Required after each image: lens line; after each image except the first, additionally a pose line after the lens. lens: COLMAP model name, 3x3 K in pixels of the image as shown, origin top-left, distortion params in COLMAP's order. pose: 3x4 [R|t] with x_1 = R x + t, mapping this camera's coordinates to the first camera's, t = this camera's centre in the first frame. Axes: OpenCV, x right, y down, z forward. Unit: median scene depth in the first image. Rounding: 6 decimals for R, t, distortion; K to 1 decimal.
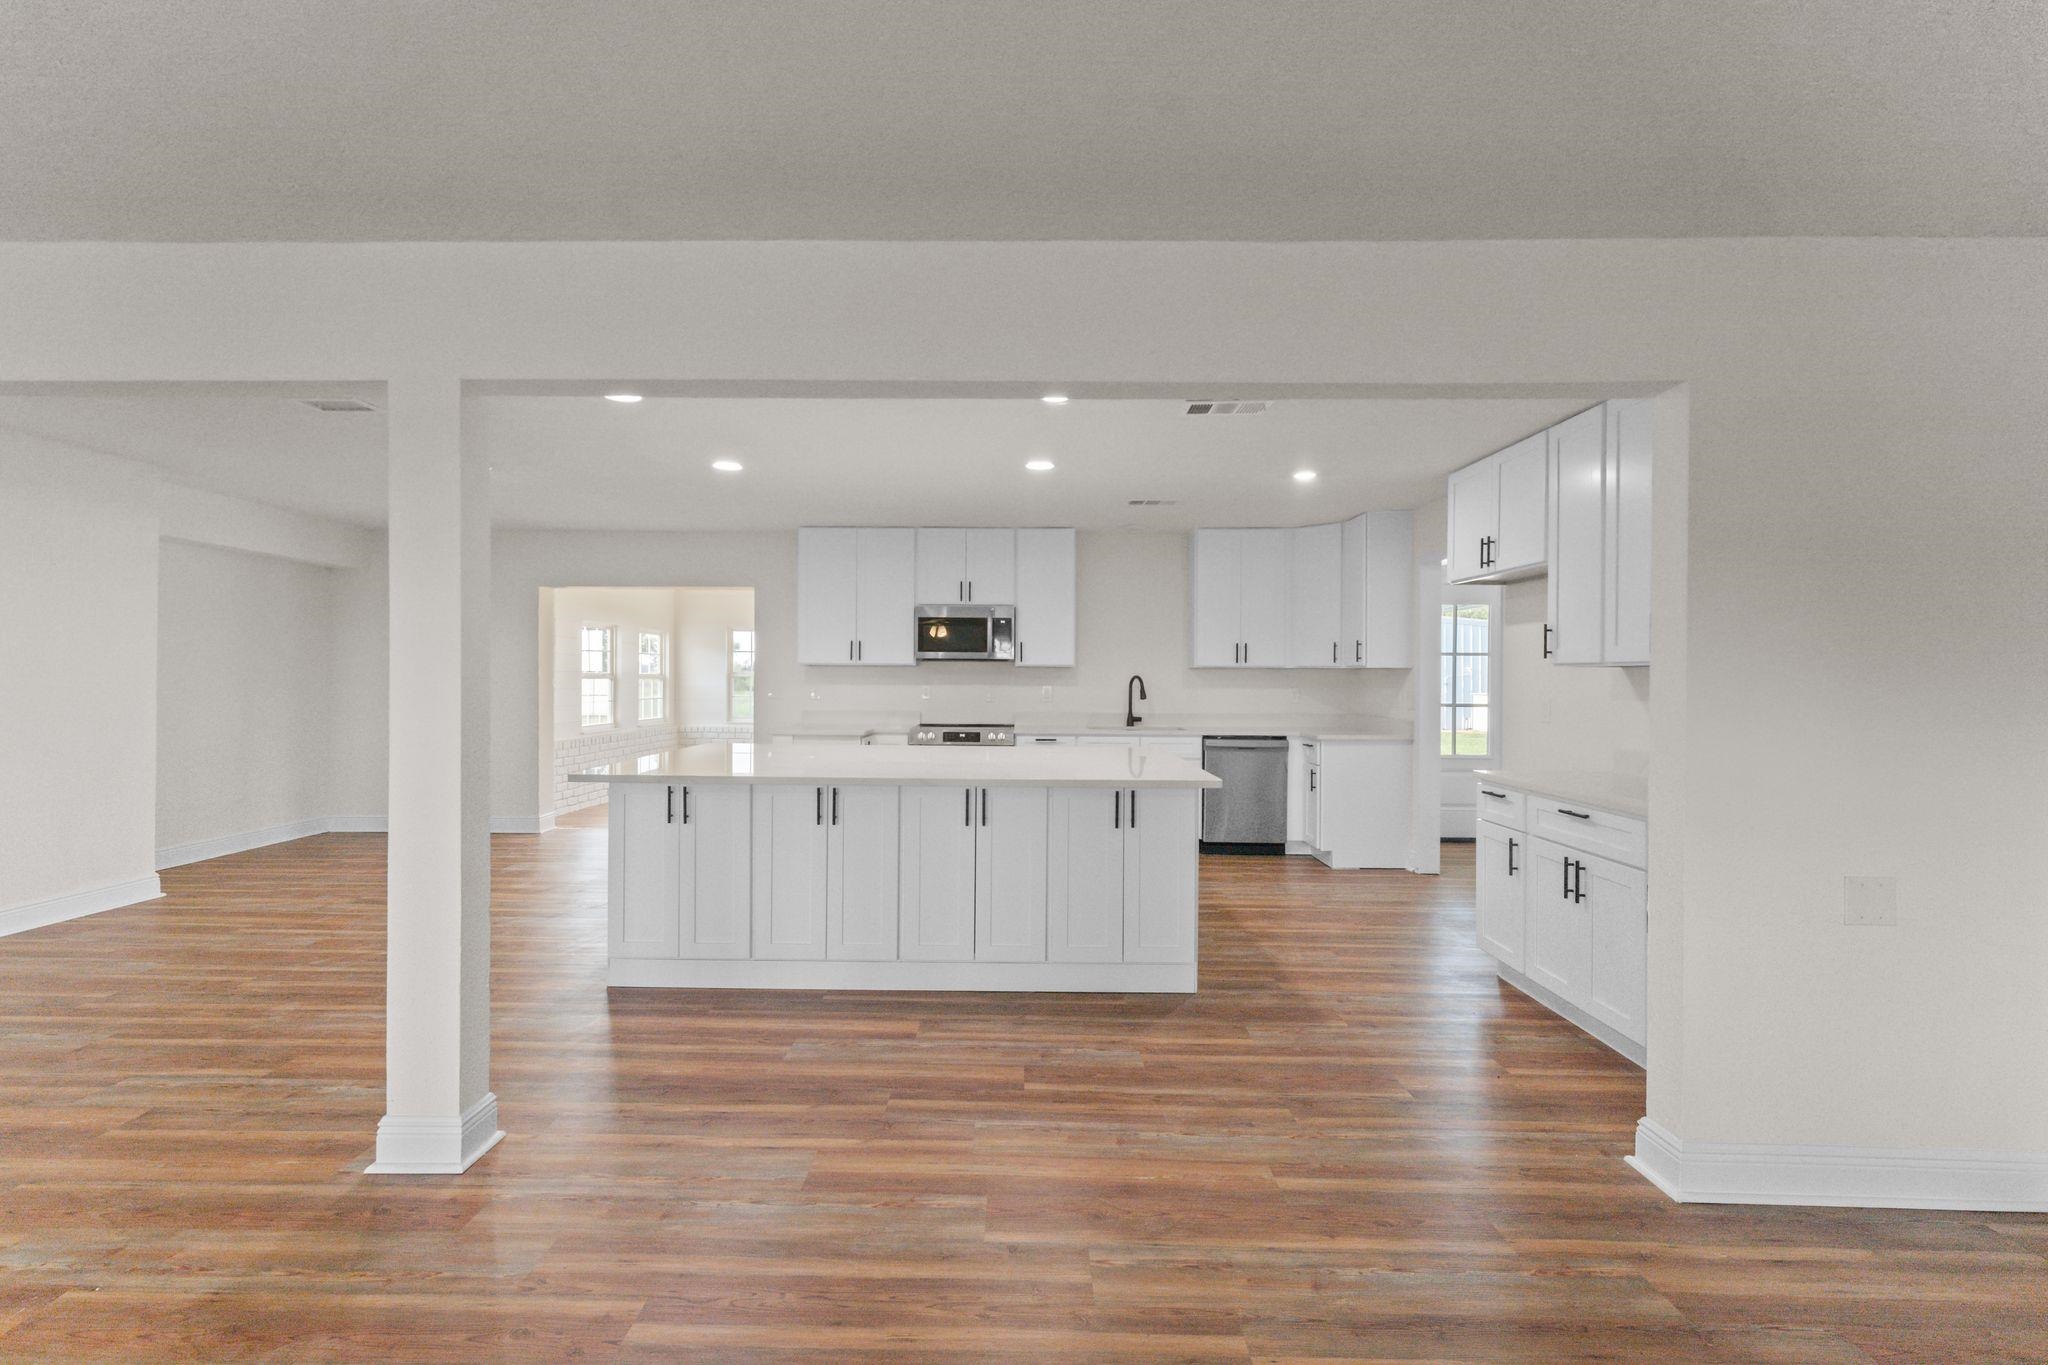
lens RADIAL K [[846.3, 0, 1011.3], [0, 846.3, 699.3], [0, 0, 1]] dist [0.001055, -0.000126]
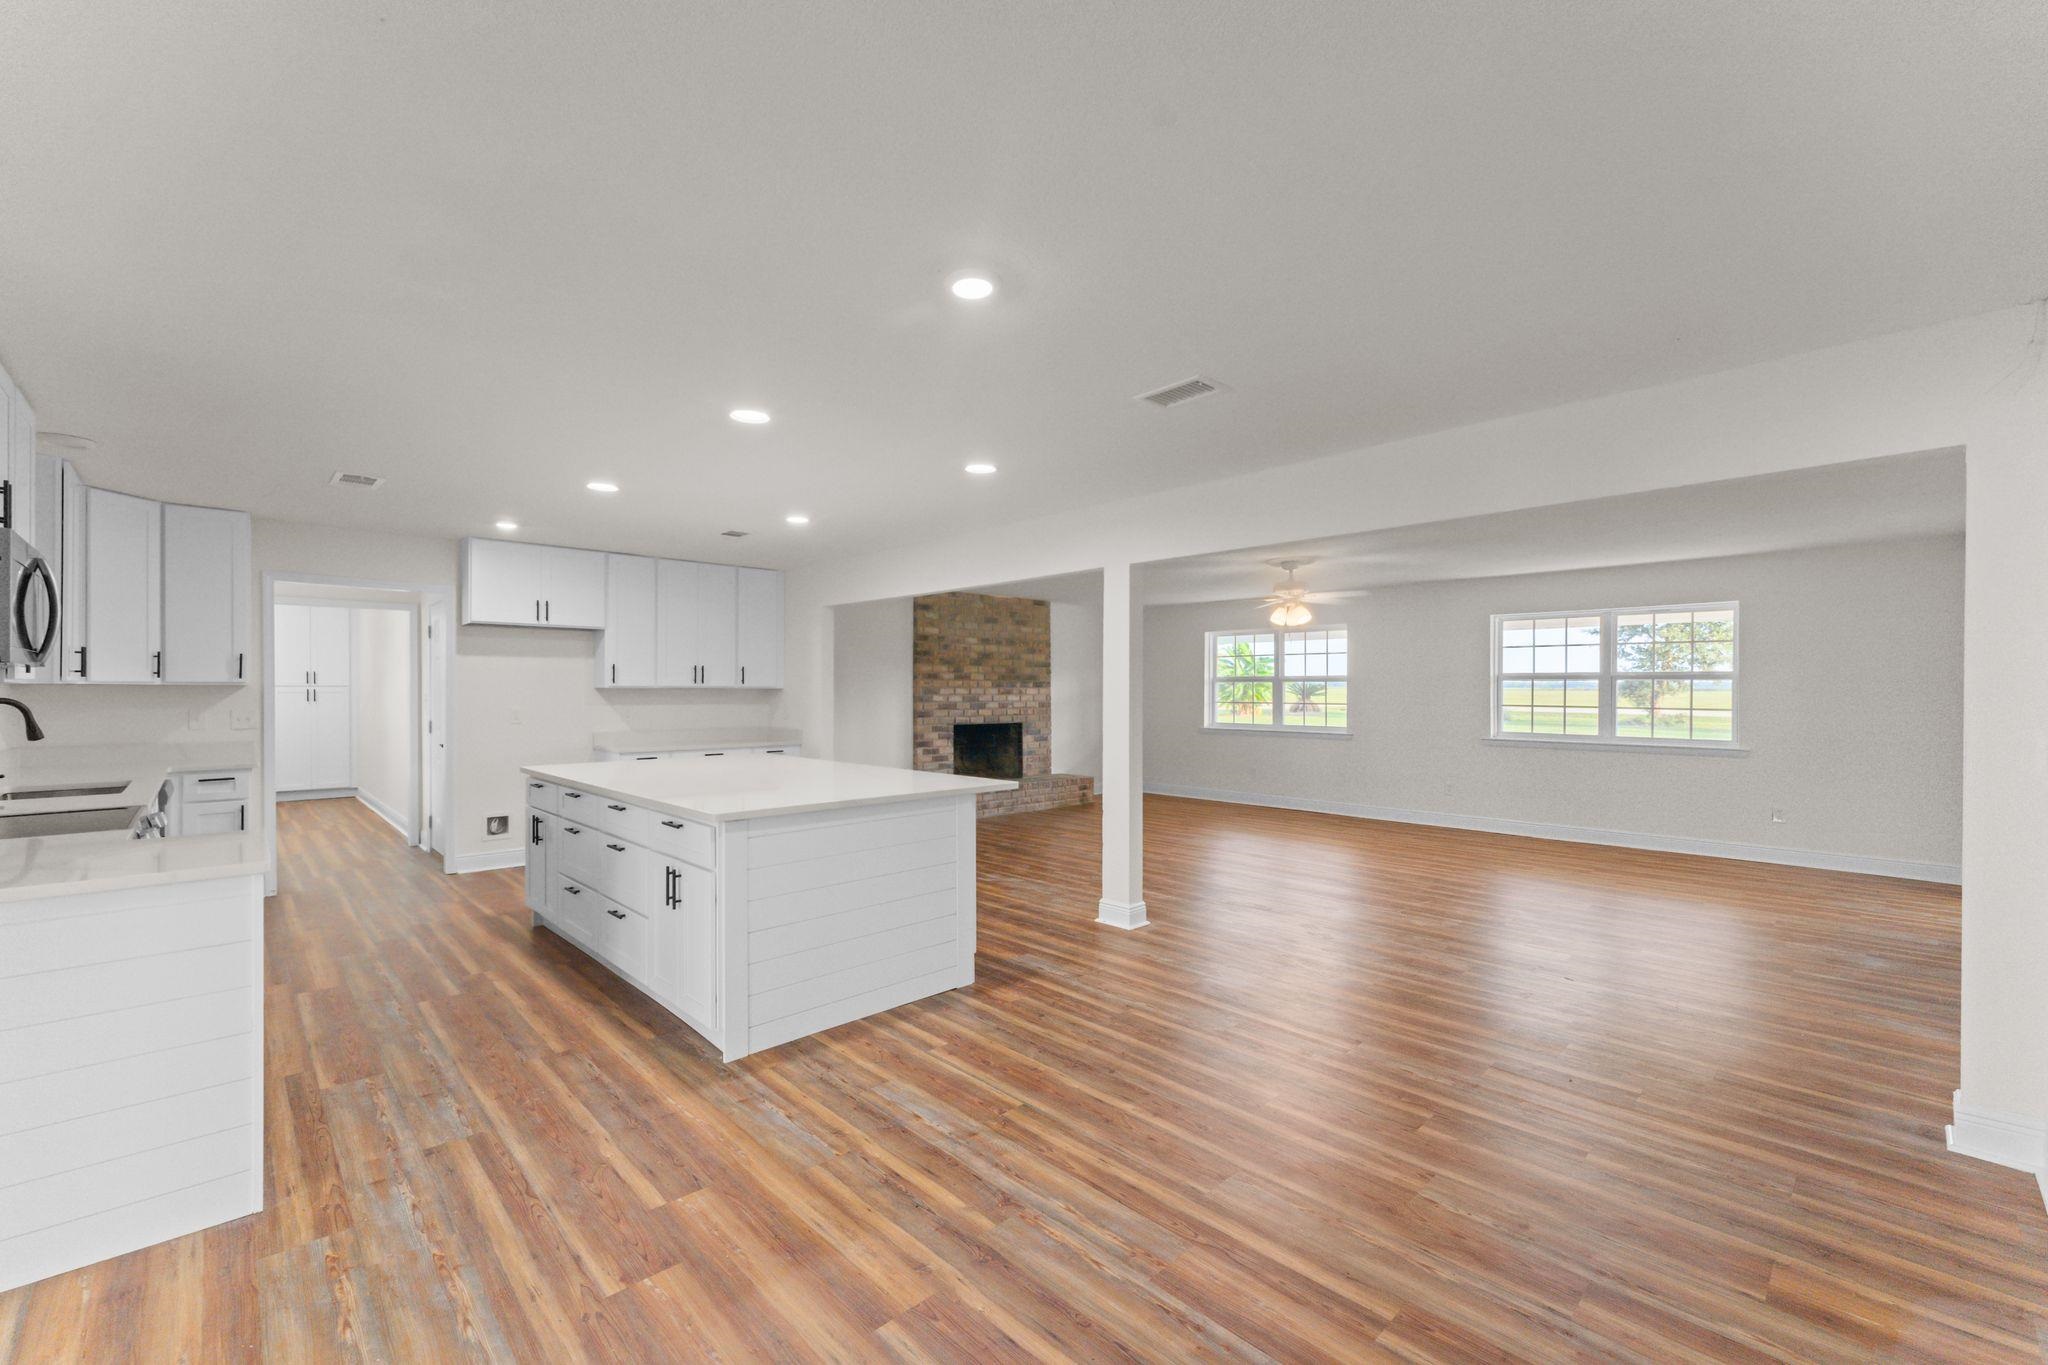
lens RADIAL K [[846.3, 0, 1020.2], [0, 846.3, 696.9], [0, 0, 1]] dist [0.001055, -0.000126]
pose [[-0.695131, -0.015042, 0.718726, -0.747059], [0.014484, 0.999285, 0.034922, -0.041310], [-0.718737, 0.034685, -0.694416, 0.971630]]
